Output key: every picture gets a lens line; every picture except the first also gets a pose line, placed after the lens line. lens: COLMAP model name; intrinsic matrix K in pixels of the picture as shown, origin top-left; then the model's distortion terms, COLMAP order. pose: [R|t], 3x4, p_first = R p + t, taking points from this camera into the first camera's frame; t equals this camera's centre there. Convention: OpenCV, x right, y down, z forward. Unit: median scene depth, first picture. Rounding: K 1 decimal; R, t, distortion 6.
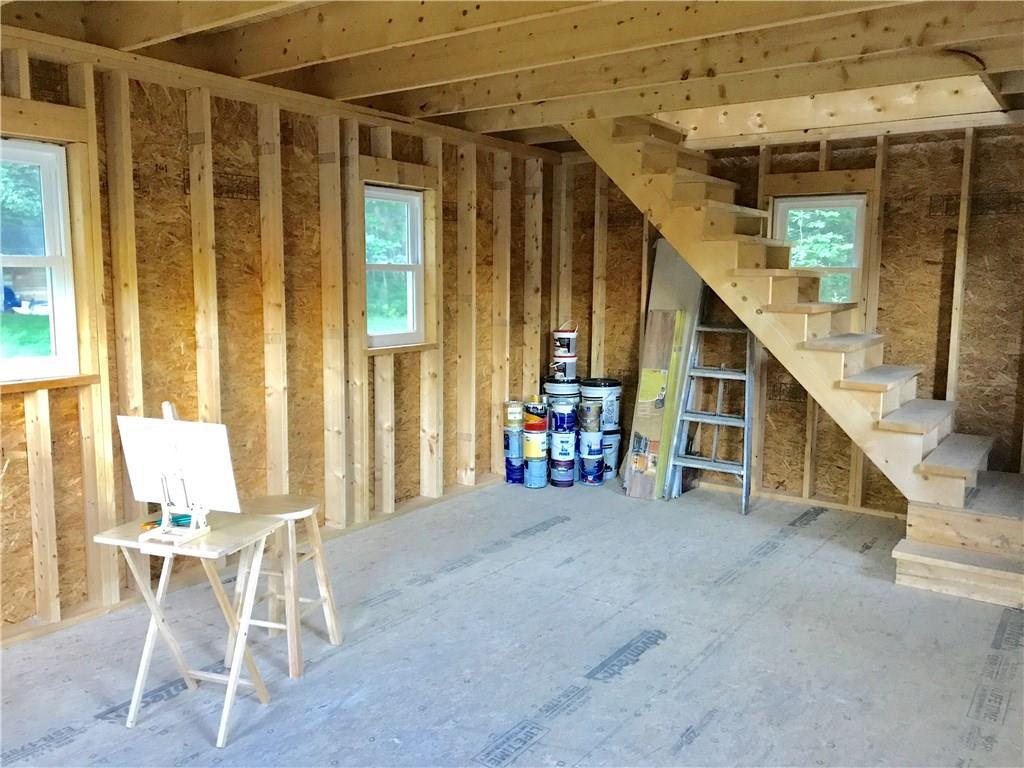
lens RADIAL K [[848.3, 0, 506.7], [0, 848.3, 385.2], [0, 0, 1]] dist [0.093387, -0.031000]
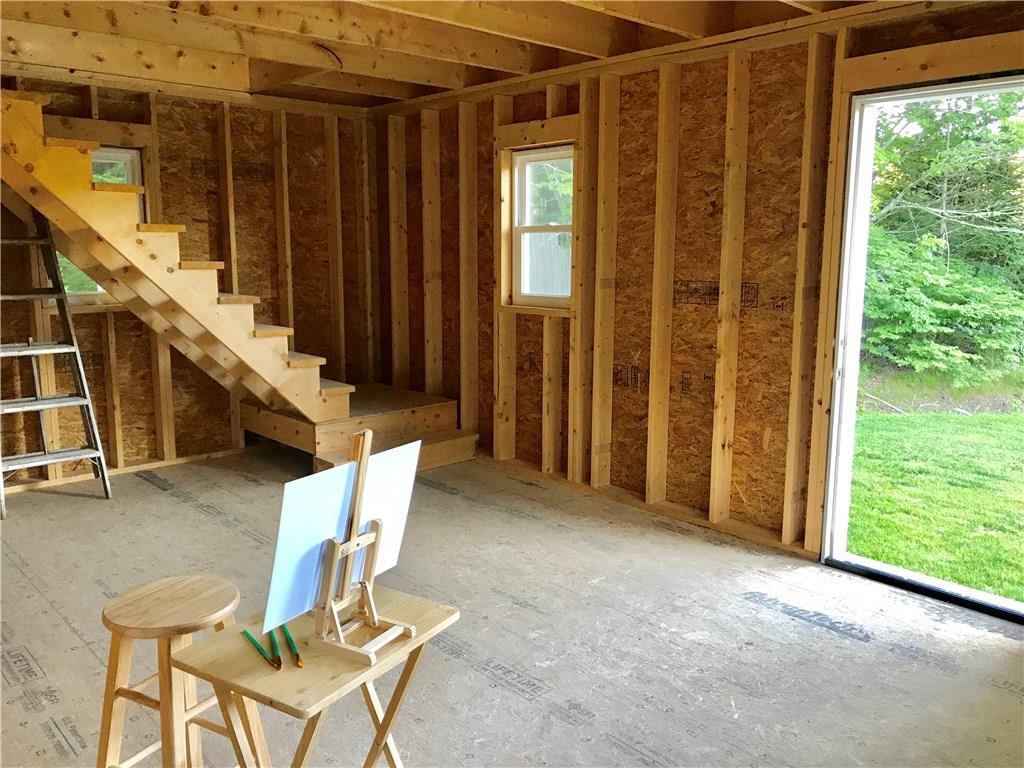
lens RADIAL K [[848.3, 0, 505.7], [0, 848.3, 379.5], [0, 0, 1]] dist [0.093387, -0.031000]
pose [[0.238831, -0.169620, 0.956132, -0.514168], [0.131417, 0.981213, 0.141243, -0.049906], [-0.962127, 0.091919, 0.256635, 0.385095]]
